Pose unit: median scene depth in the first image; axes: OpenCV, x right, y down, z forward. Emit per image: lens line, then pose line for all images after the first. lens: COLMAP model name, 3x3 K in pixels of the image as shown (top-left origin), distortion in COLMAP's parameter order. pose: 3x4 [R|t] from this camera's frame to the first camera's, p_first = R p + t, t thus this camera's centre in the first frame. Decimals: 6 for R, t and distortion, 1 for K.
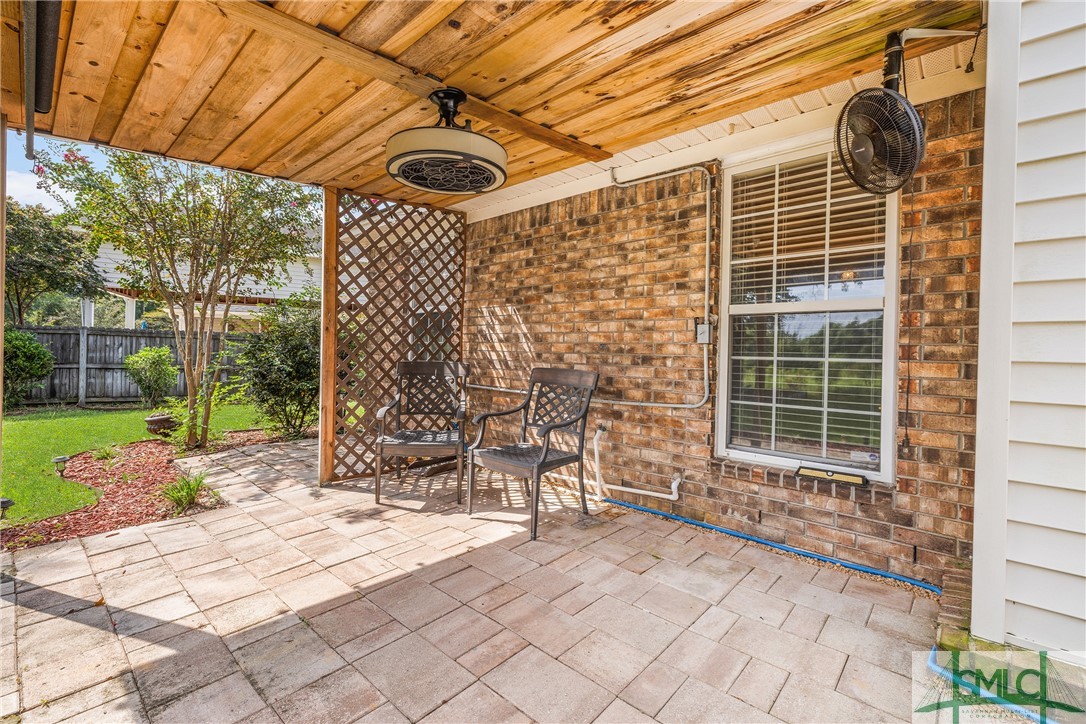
lens RADIAL K [[466.7, 0, 541.0], [0, 466.7, 355.6], [0, 0, 1]] dist [-0.005175, -0.000314]
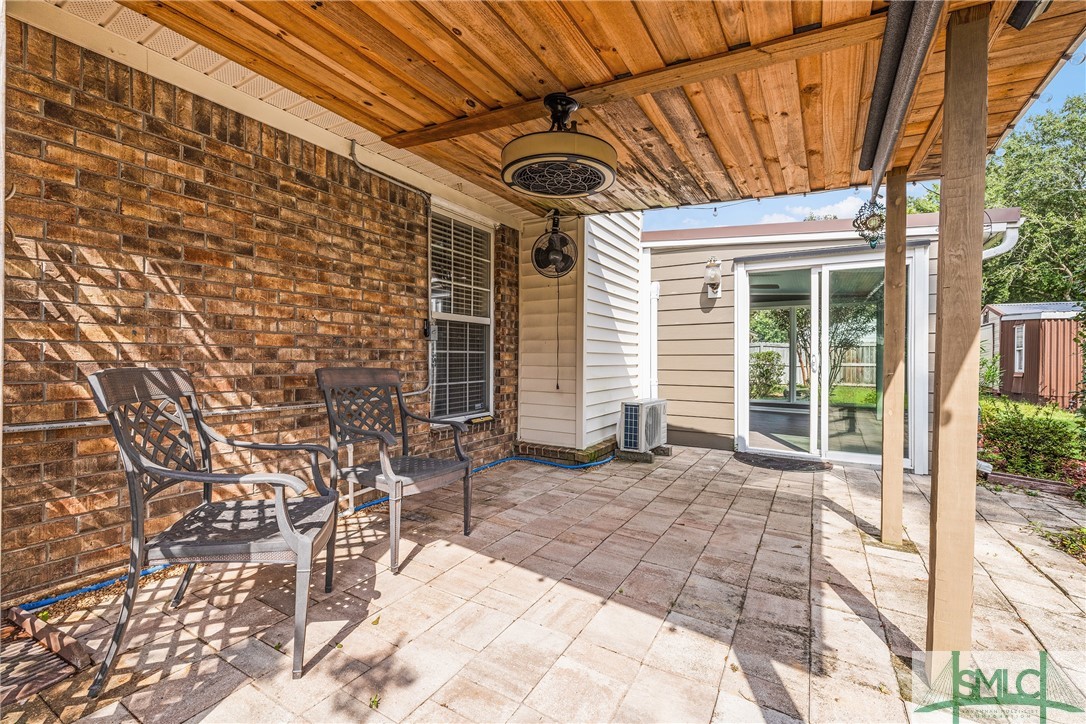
lens RADIAL K [[466.7, 0, 541.0], [0, 466.7, 355.6], [0, 0, 1]] dist [-0.005175, -0.000314]
pose [[-0.198068, -0.024536, 0.979881, -0.812735], [-0.009492, 0.999688, 0.023113, -0.014457], [-0.980142, -0.004723, -0.198239, 0.829759]]
